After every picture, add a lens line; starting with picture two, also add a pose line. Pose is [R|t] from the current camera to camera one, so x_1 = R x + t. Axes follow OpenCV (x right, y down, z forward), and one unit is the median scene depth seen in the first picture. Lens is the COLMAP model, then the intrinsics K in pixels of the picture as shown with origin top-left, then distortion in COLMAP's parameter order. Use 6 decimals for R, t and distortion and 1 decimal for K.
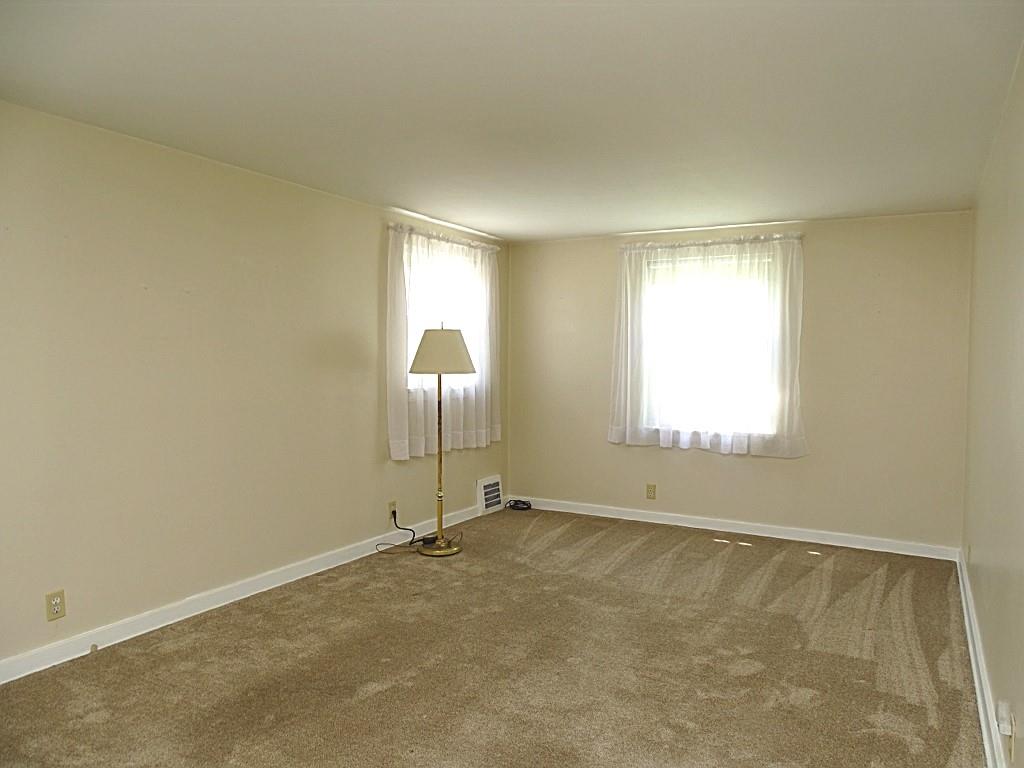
lens RADIAL K [[727.4, 0, 516.3], [0, 727.4, 381.9], [0, 0, 1]] dist [0.000982, 0.002166]
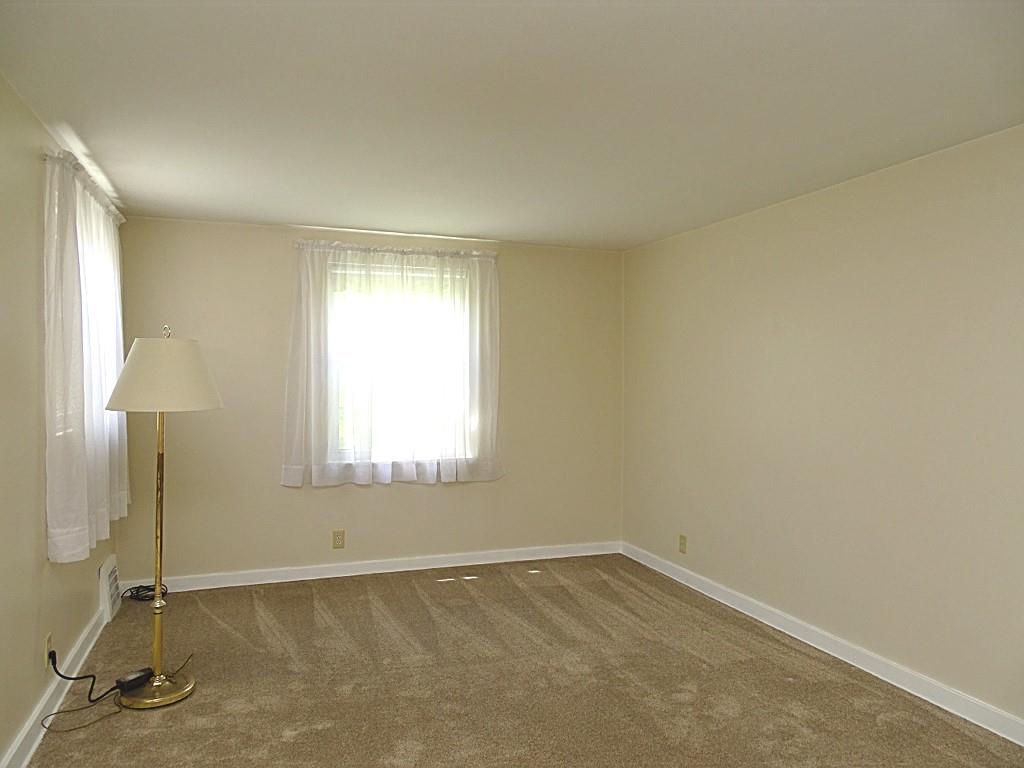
lens RADIAL K [[727.4, 0, 516.3], [0, 727.4, 381.9], [0, 0, 1]] dist [0.000982, 0.002166]
pose [[0.657084, -0.013270, 0.753700, -0.335686], [0.027582, 0.999599, -0.006448, -0.020618], [-0.753312, 0.025025, 0.657187, 0.320758]]
